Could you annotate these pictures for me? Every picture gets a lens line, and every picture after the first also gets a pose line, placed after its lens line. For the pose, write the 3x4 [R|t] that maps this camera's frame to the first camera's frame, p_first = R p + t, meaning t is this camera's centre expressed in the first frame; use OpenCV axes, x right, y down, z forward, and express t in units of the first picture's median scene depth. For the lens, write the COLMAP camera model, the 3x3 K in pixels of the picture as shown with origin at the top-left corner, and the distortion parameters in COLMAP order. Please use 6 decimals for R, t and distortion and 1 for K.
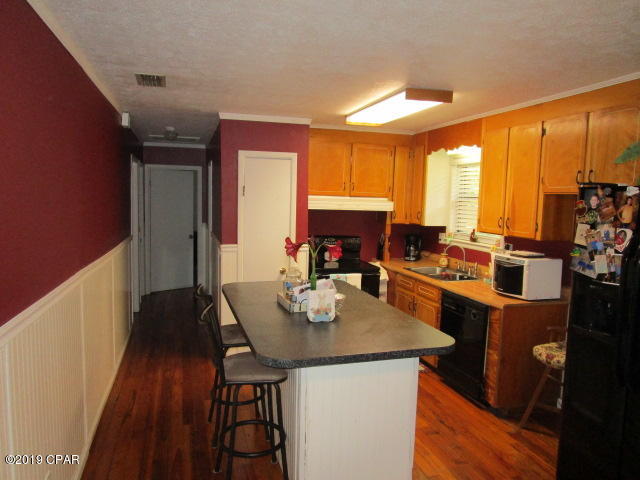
lens RADIAL K [[450.7, 0, 320.0], [0, 450.7, 240.0], [0, 0, 1]] dist [-0.001551, -0.000112]
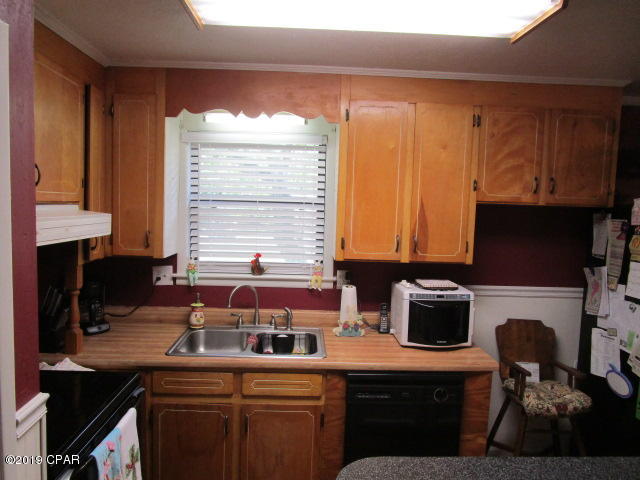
lens RADIAL K [[450.7, 0, 320.0], [0, 450.7, 240.0], [0, 0, 1]] dist [-0.001551, -0.000112]
pose [[0.253719, -0.103775, 0.961695, -0.239116], [0.071460, 0.993522, 0.088357, -0.097759], [-0.964635, 0.046305, 0.259491, 0.819063]]
